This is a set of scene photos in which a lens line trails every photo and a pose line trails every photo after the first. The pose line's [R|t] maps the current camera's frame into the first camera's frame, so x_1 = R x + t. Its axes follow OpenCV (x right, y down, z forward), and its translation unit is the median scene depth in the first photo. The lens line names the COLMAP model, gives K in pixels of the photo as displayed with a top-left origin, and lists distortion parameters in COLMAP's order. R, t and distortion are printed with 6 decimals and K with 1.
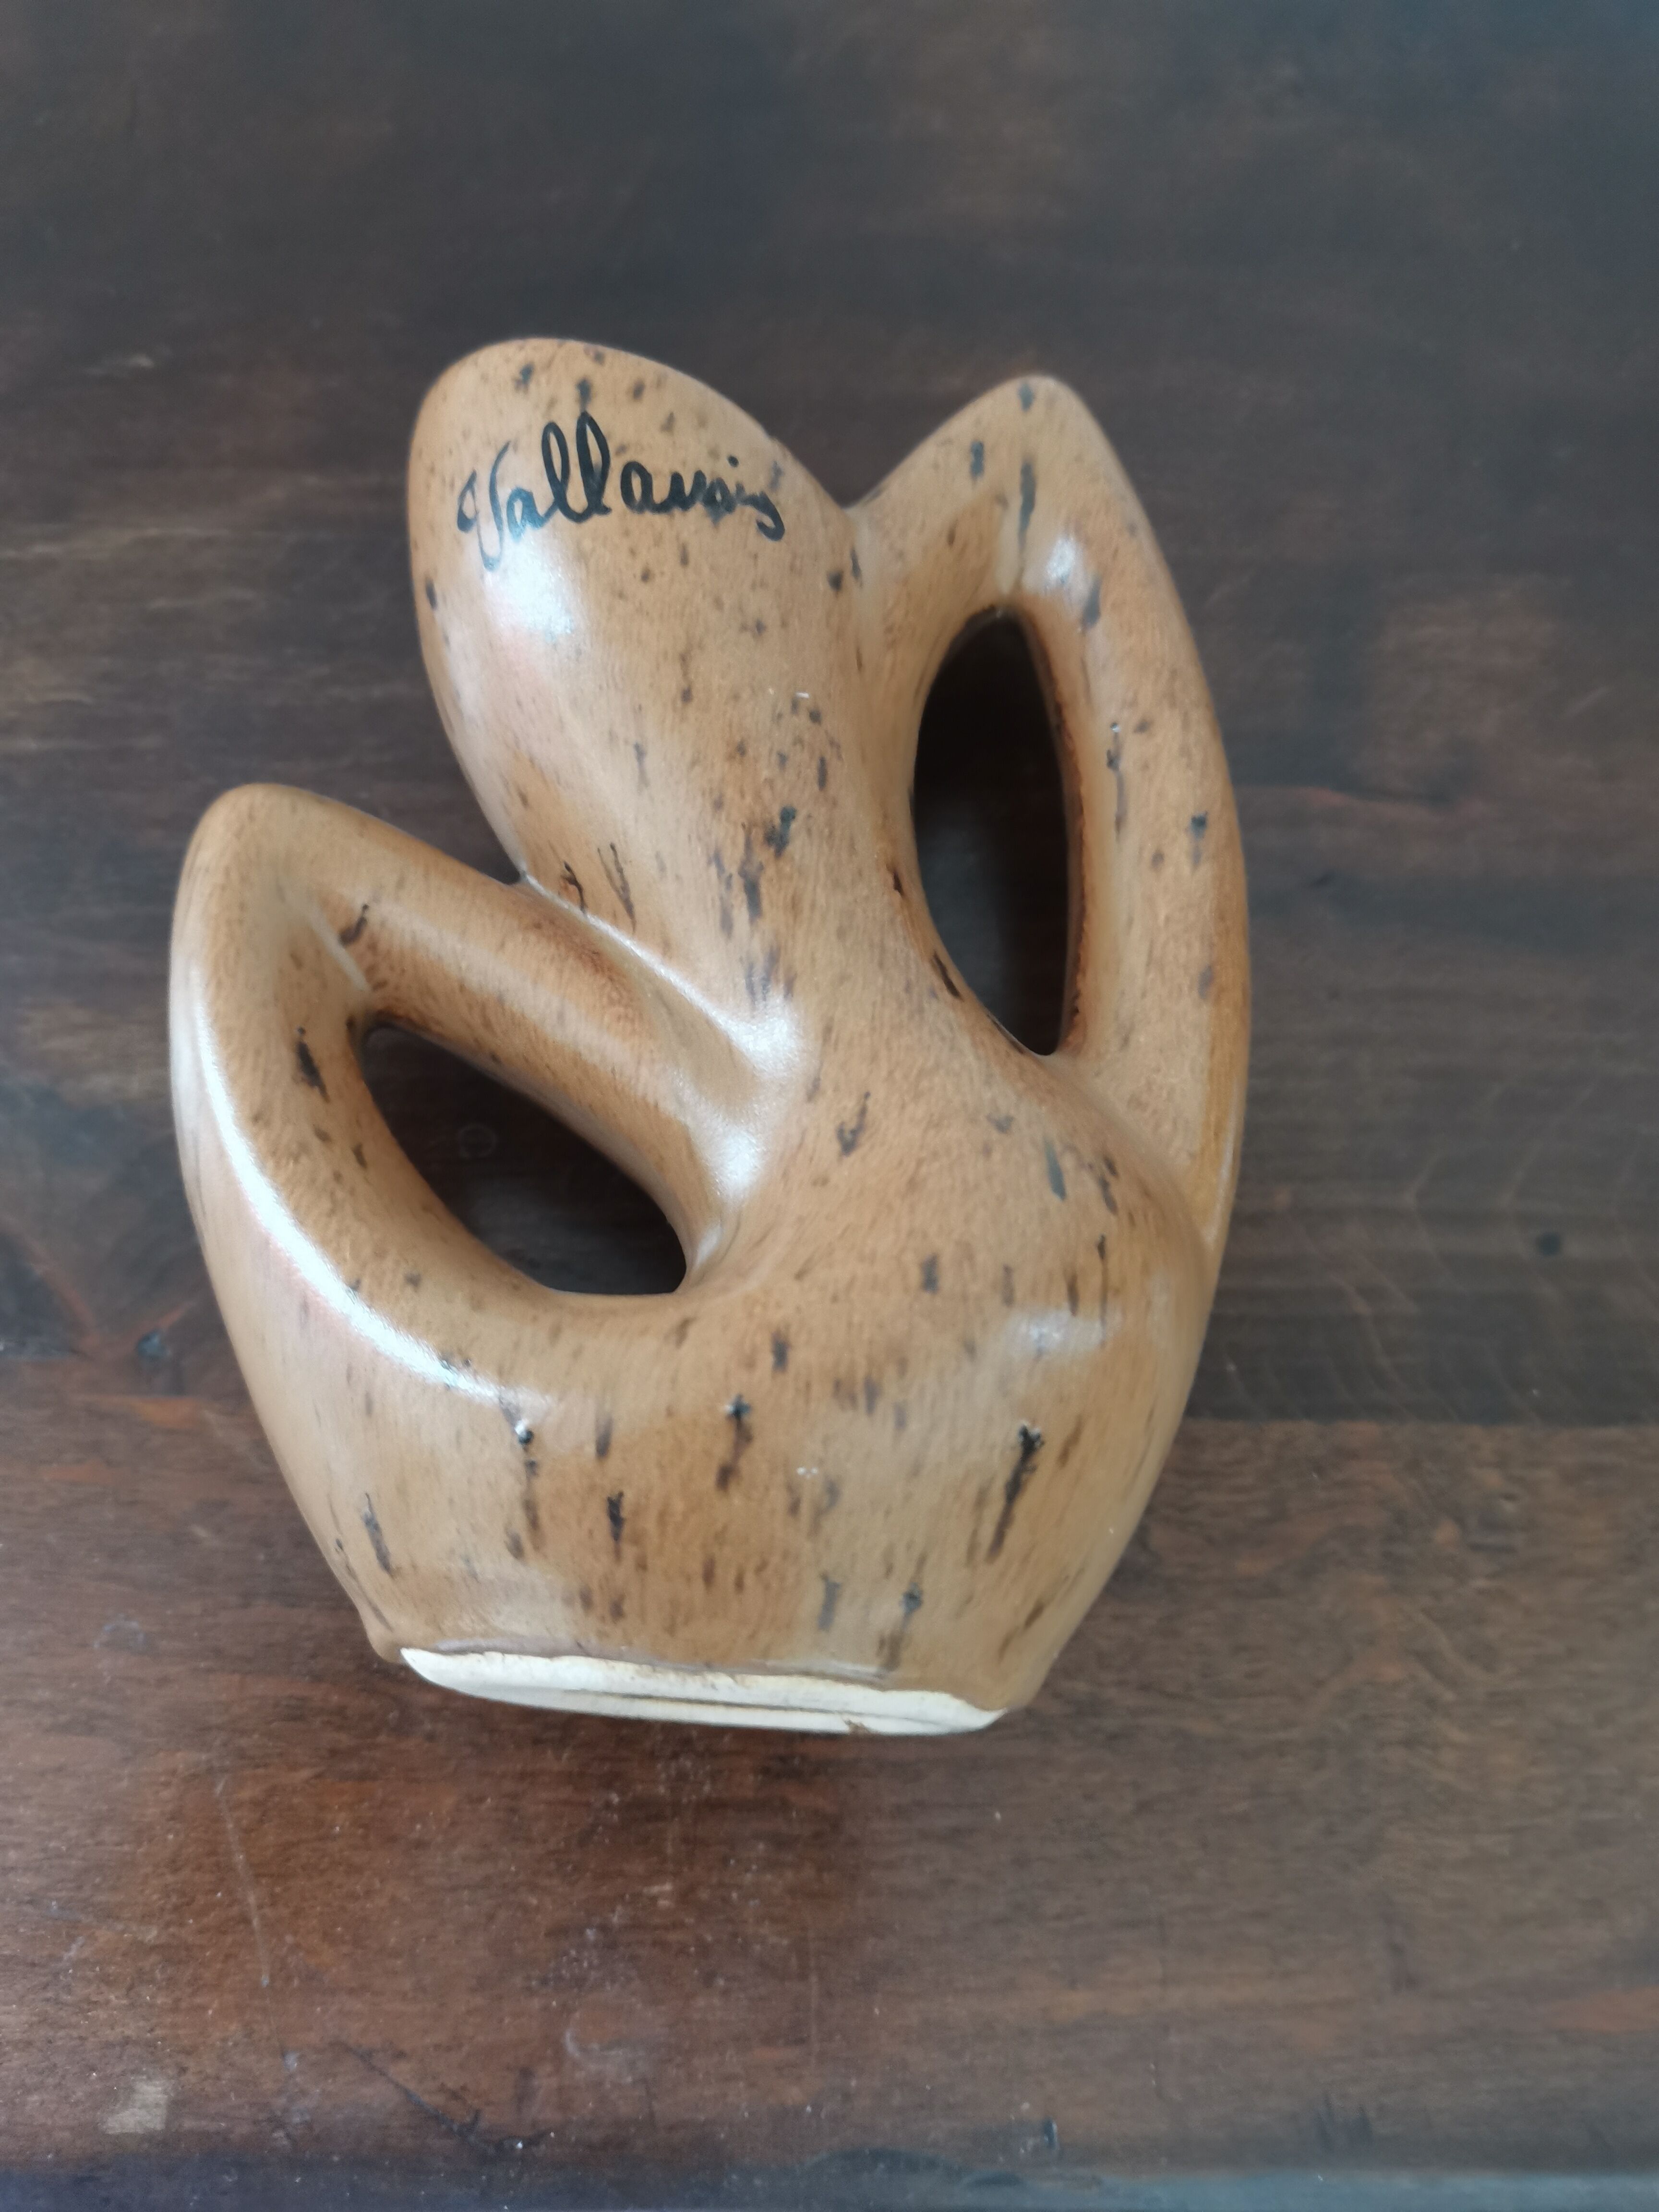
lens RADIAL K [[1740.8, 0, 829.7], [0, 1740.8, 1095.1], [0, 0, 1]] dist [-0.013947, -0.000010]
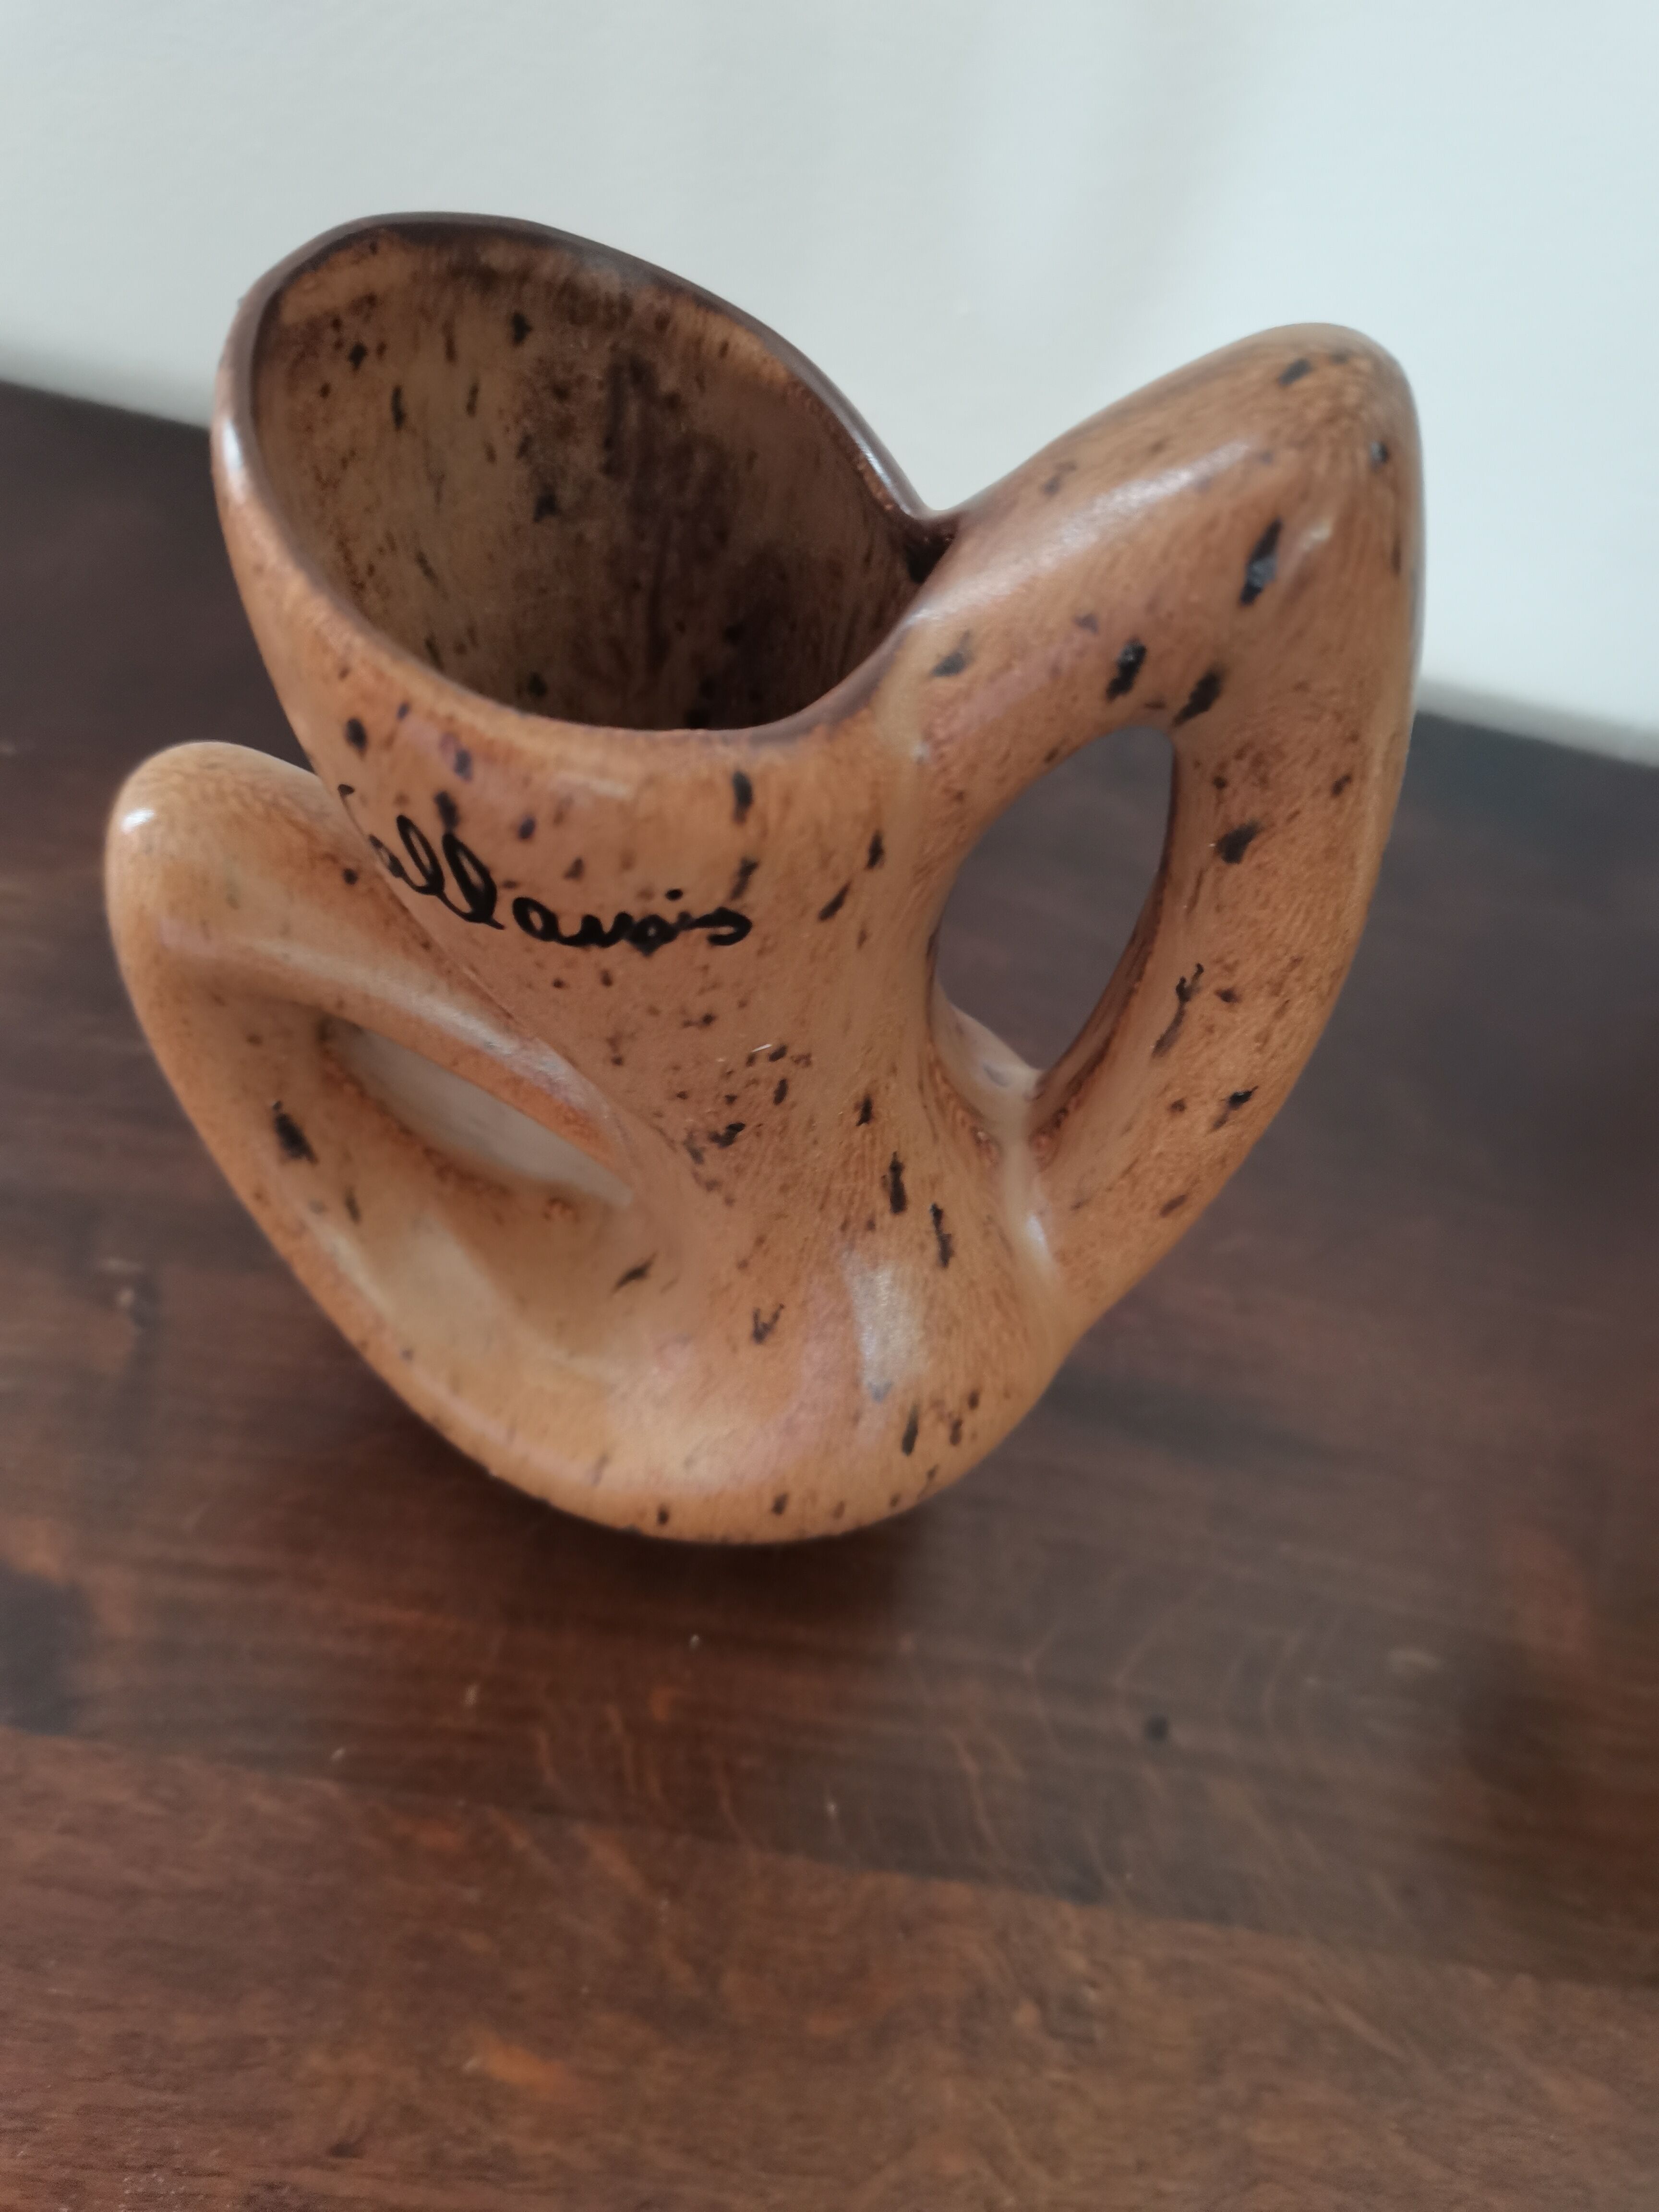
lens RADIAL K [[1740.8, 0, 829.7], [0, 1740.8, 1095.1], [0, 0, 1]] dist [-0.013947, -0.000010]
pose [[0.970216, 0.241447, -0.019618, 0.037005], [-0.050024, 0.278934, 0.959007, -1.019919], [0.237021, -0.929462, 0.282704, 0.759691]]
